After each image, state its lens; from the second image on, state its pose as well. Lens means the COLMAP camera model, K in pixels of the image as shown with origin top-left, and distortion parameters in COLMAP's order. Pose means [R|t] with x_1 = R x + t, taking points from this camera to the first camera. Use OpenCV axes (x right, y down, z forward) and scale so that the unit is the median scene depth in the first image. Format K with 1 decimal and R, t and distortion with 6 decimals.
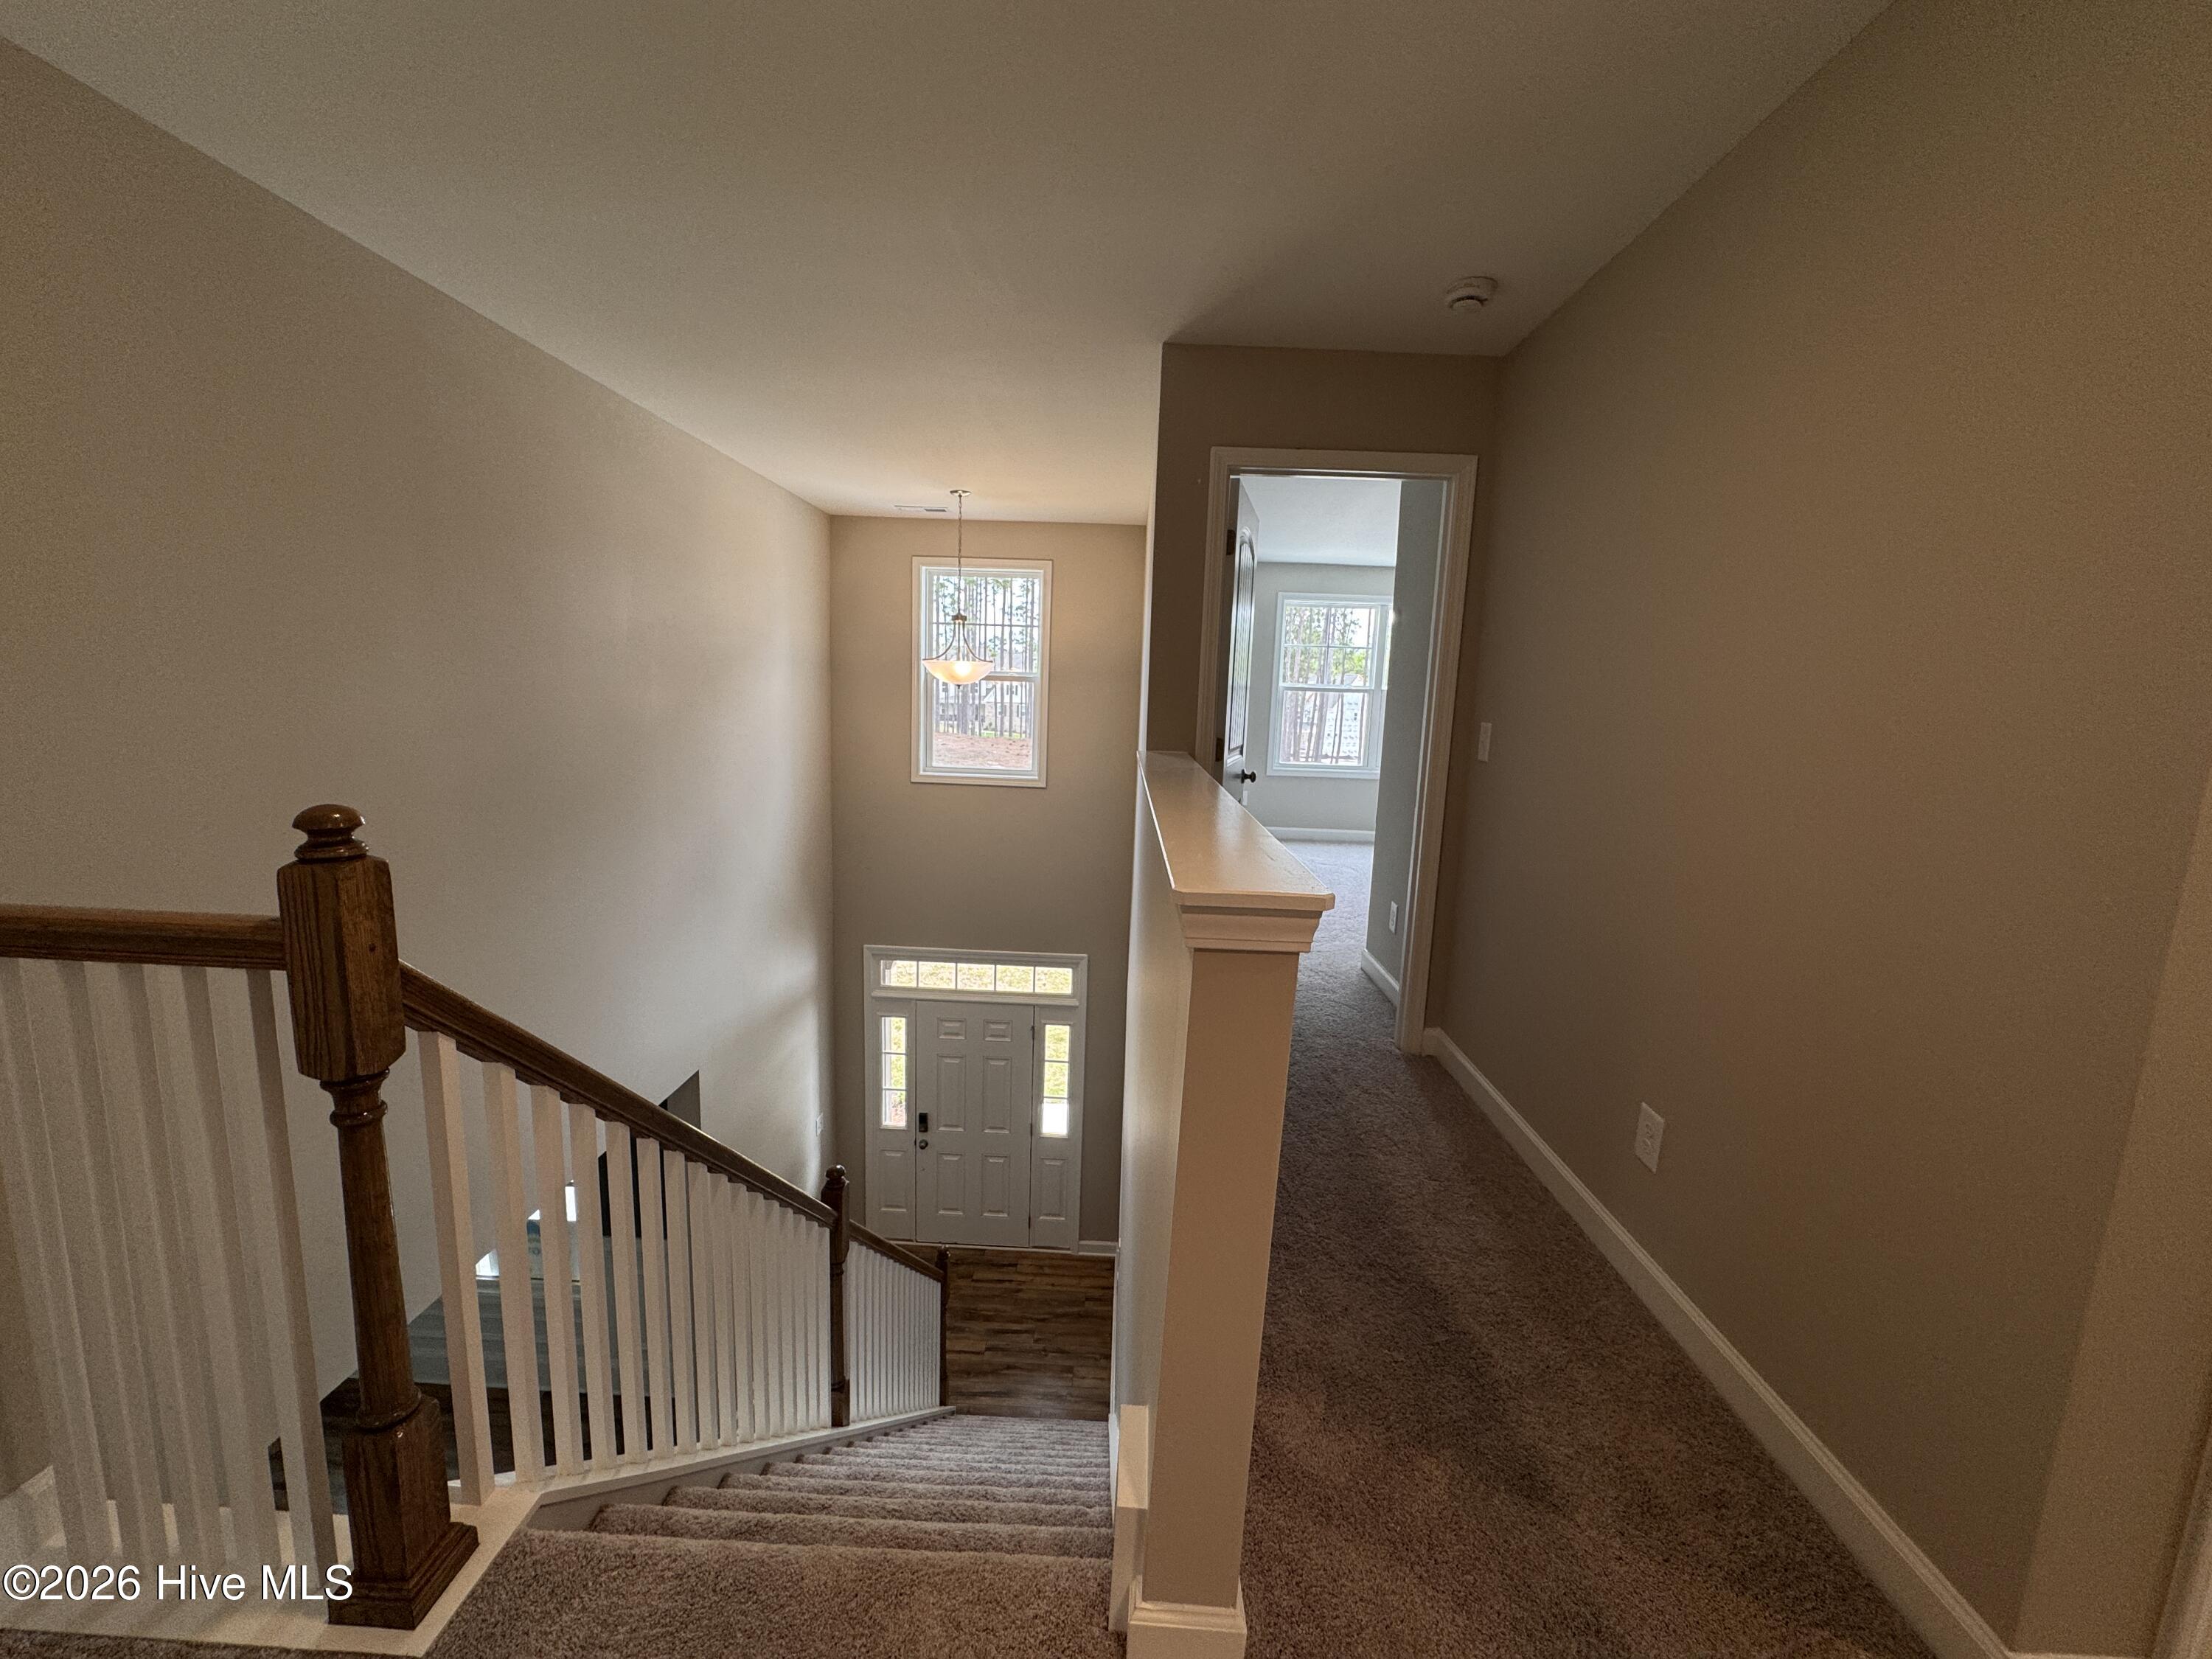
lens RADIAL K [[883.3, 0, 1097.5], [0, 883.3, 819.7], [0, 0, 1]] dist [-0.001908, -0.000165]
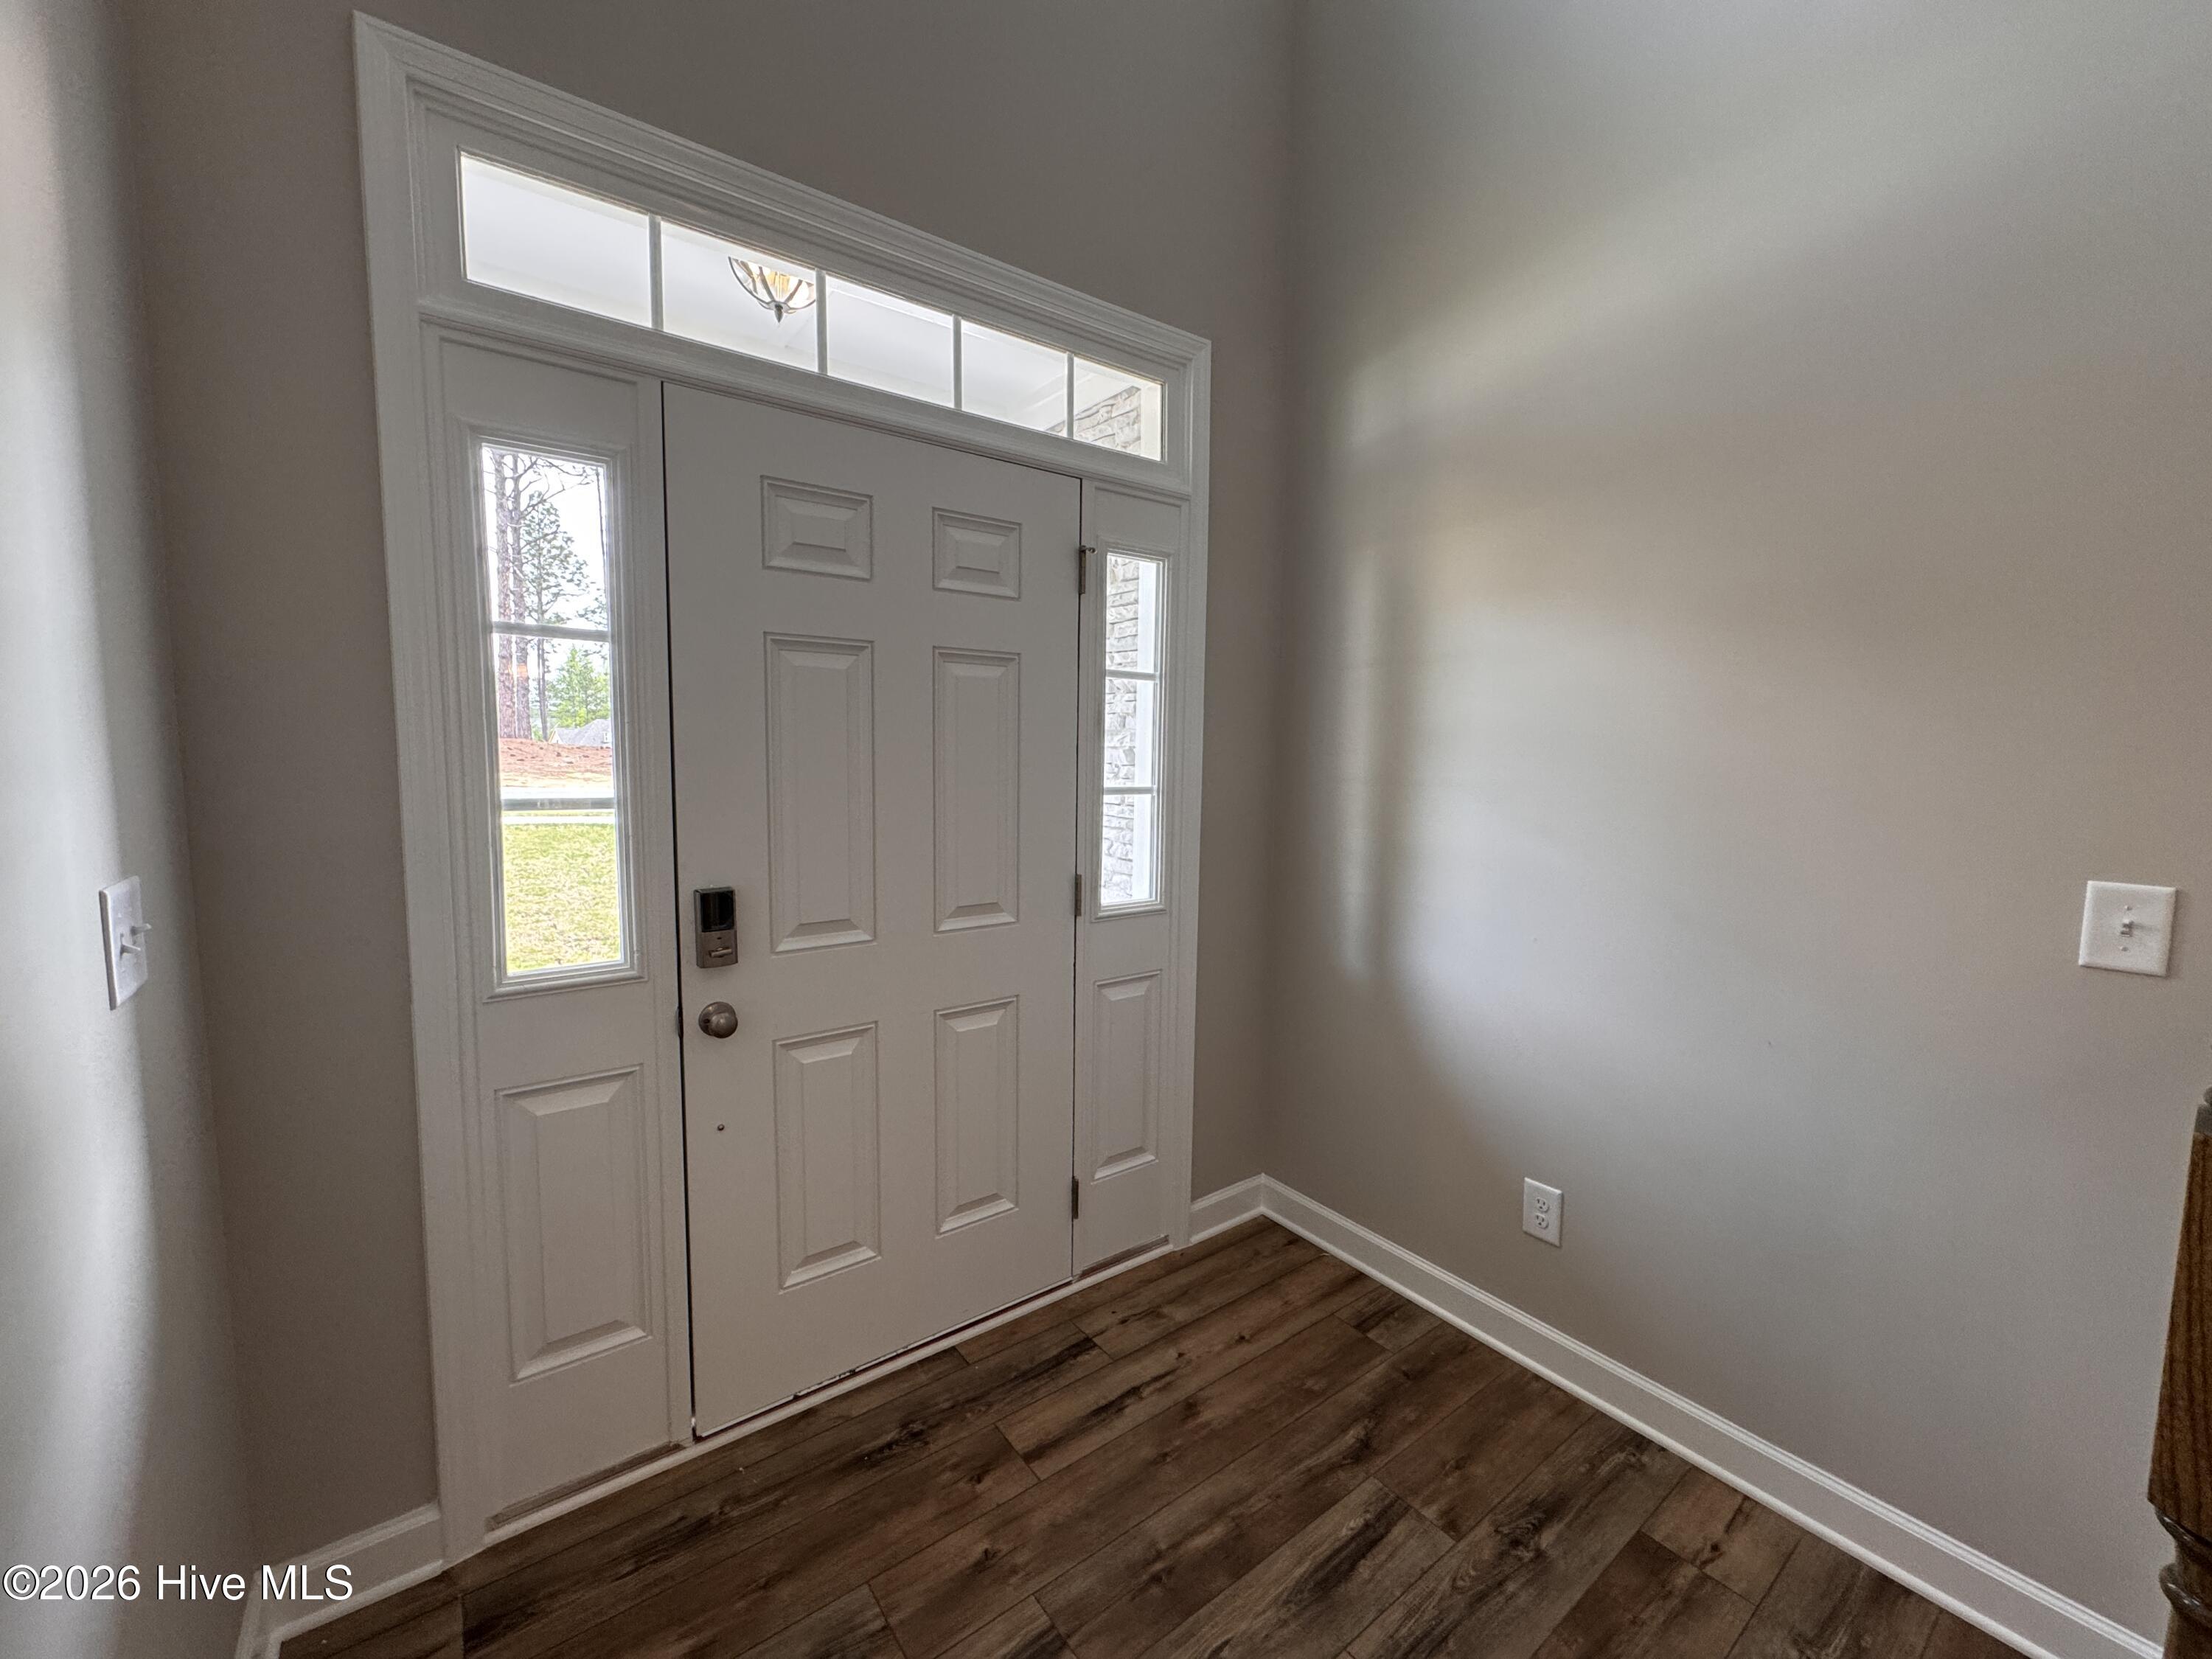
lens RADIAL K [[883.3, 0, 1099.3], [0, 883.3, 831.9], [0, 0, 1]] dist [-0.001908, -0.000165]
pose [[0.776883, -0.075113, 0.625149, -0.269852], [0.098373, 0.995146, -0.002681, 0.335185], [-0.621913, 0.063580, 0.780501, 0.759412]]
